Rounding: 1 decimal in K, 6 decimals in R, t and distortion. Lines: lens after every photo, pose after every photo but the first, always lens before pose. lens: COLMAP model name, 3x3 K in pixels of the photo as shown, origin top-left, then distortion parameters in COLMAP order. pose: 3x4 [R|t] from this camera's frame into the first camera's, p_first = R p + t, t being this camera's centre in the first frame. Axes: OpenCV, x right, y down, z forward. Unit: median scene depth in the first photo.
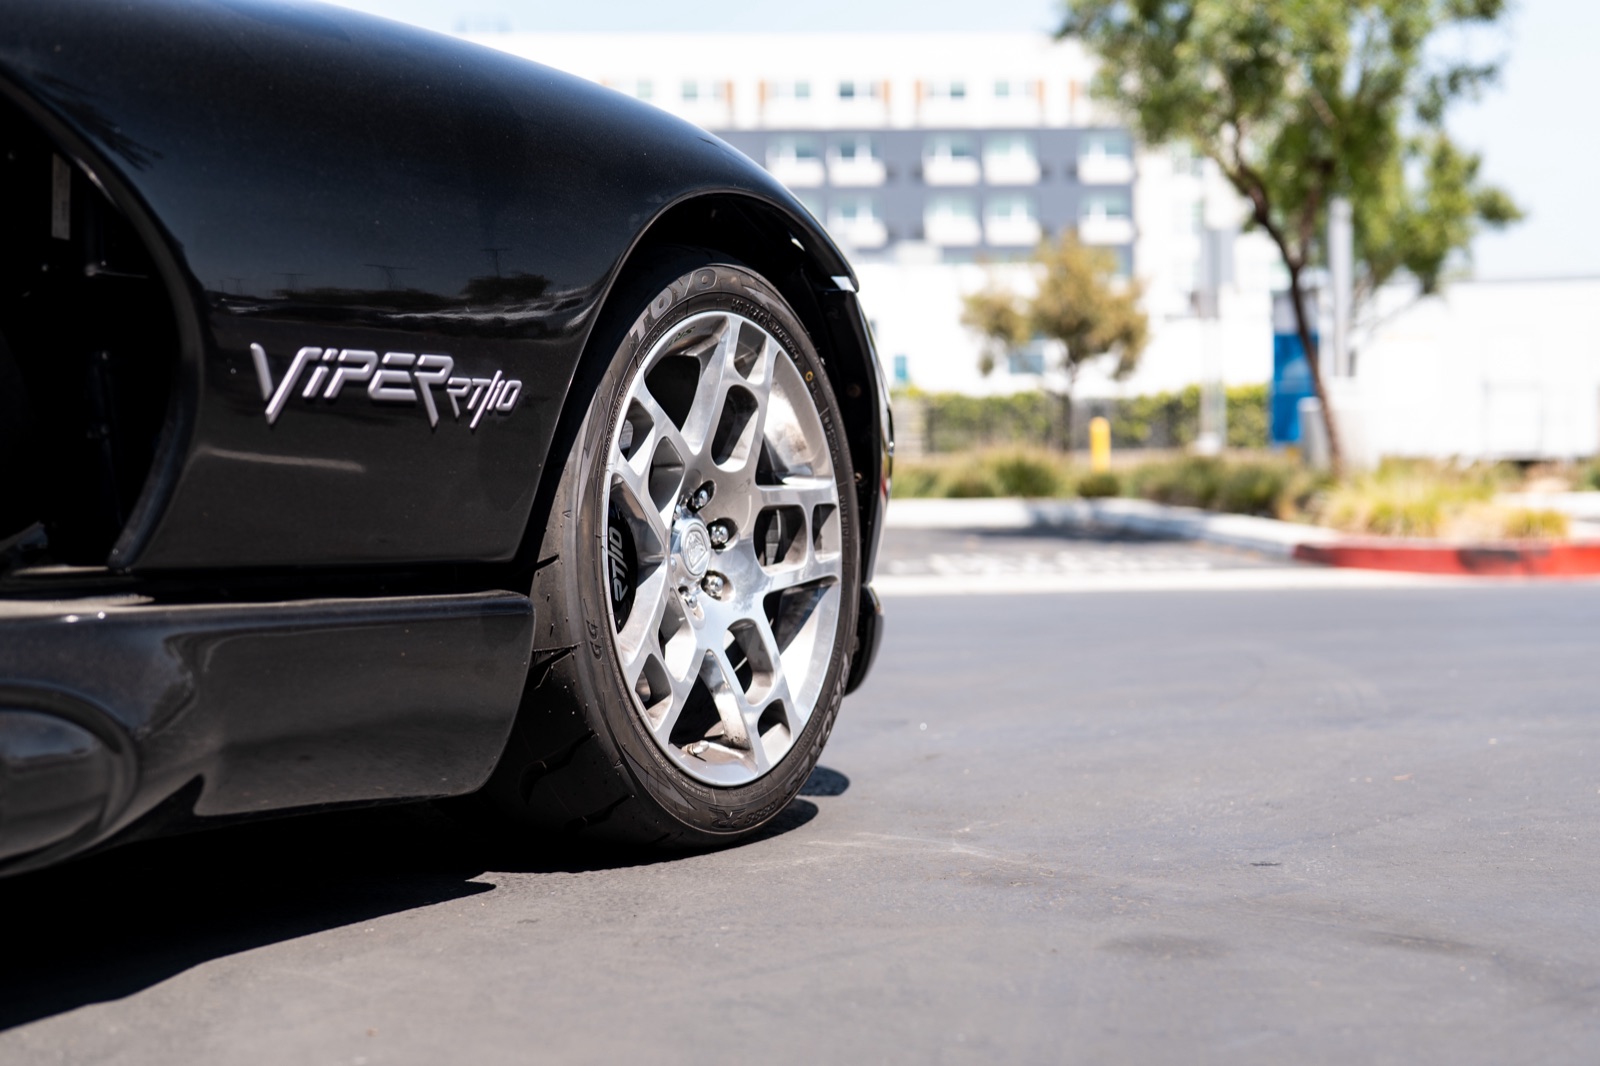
lens RADIAL K [[2164.6, 0, 799.9], [0, 2164.6, 457.8], [0, 0, 1]] dist [0.030446, -0.059600]
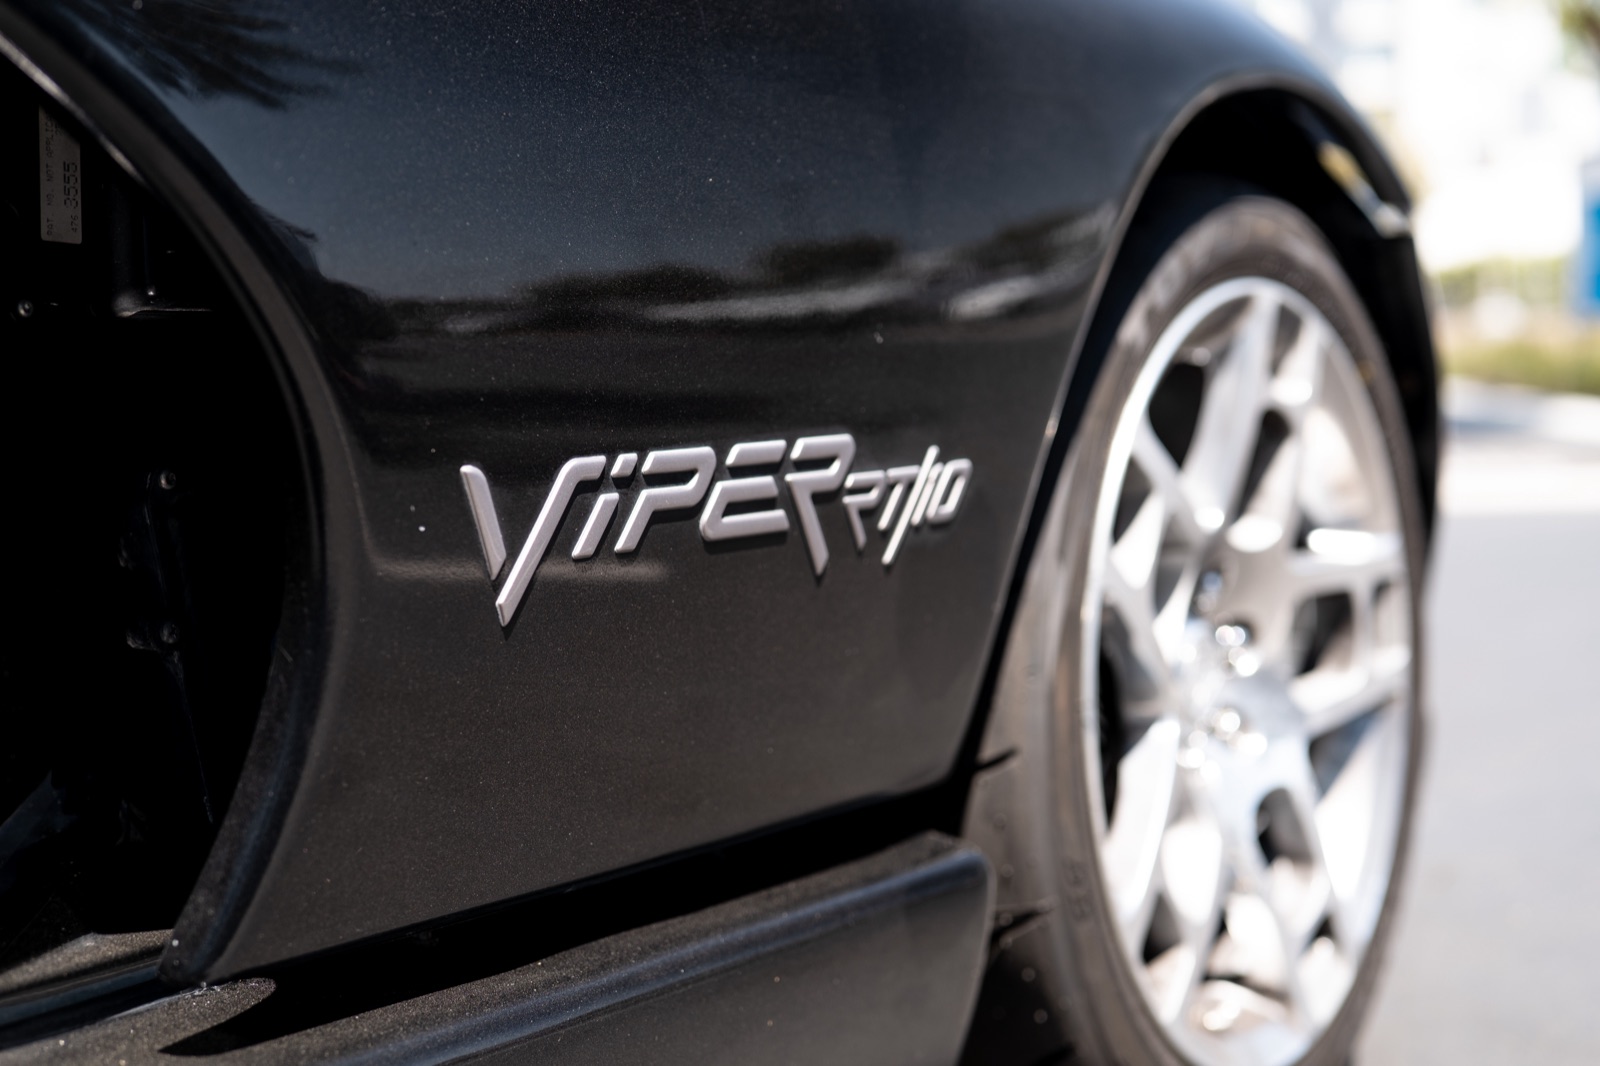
lens RADIAL K [[2164.6, 0, 799.9], [0, 2164.6, 457.8], [0, 0, 1]] dist [0.030446, -0.059600]
pose [[0.993605, -0.006972, -0.112692, -0.113418], [0.014047, 0.997970, 0.062112, -0.071796], [0.112030, -0.063298, 0.991687, 0.483885]]
